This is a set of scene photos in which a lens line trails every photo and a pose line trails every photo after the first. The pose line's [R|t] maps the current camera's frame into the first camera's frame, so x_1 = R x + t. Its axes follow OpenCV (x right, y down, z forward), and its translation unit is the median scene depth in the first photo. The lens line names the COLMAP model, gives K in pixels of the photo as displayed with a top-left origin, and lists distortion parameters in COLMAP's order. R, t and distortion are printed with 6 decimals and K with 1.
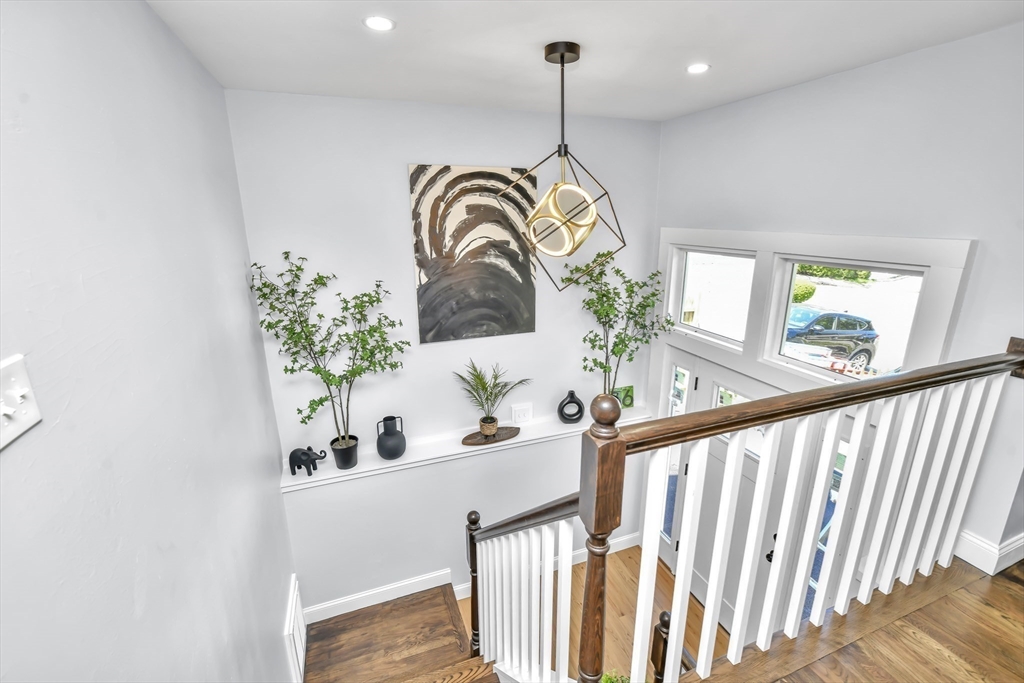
lens RADIAL K [[450.0, 0, 516.3], [0, 450.0, 340.0], [0, 0, 1]] dist [-0.011148, 0.000763]
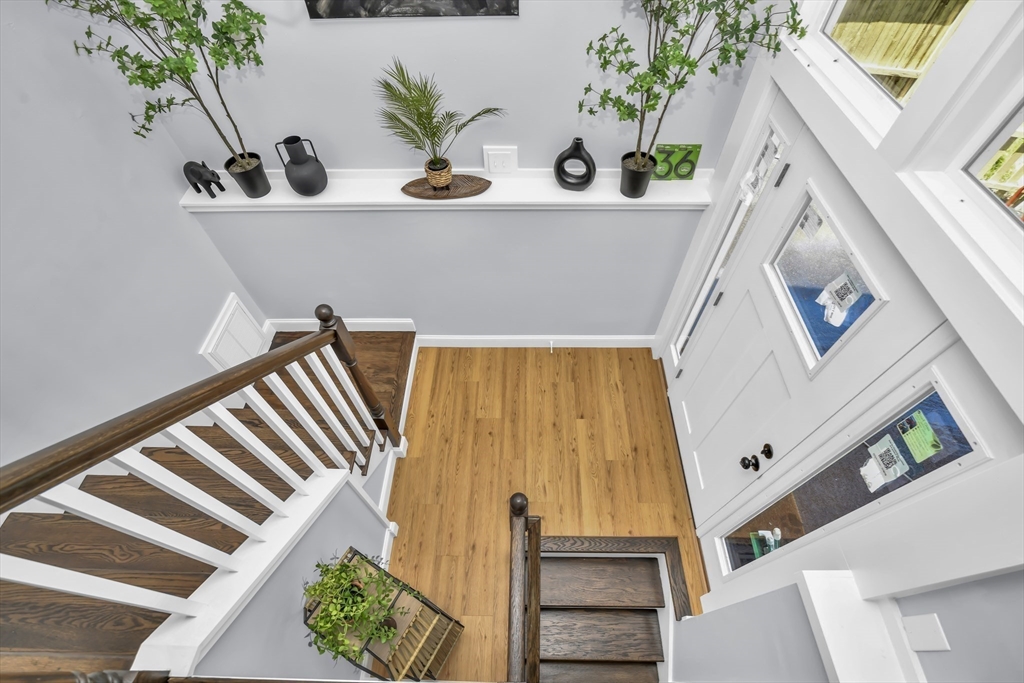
lens RADIAL K [[450.0, 0, 516.3], [0, 450.0, 340.0], [0, 0, 1]] dist [-0.011148, 0.000763]
pose [[0.929042, 0.291870, -0.227359, 0.315226], [-0.091856, 0.777253, 0.622447, -0.056680], [0.358389, -0.557395, 0.748911, 0.424762]]
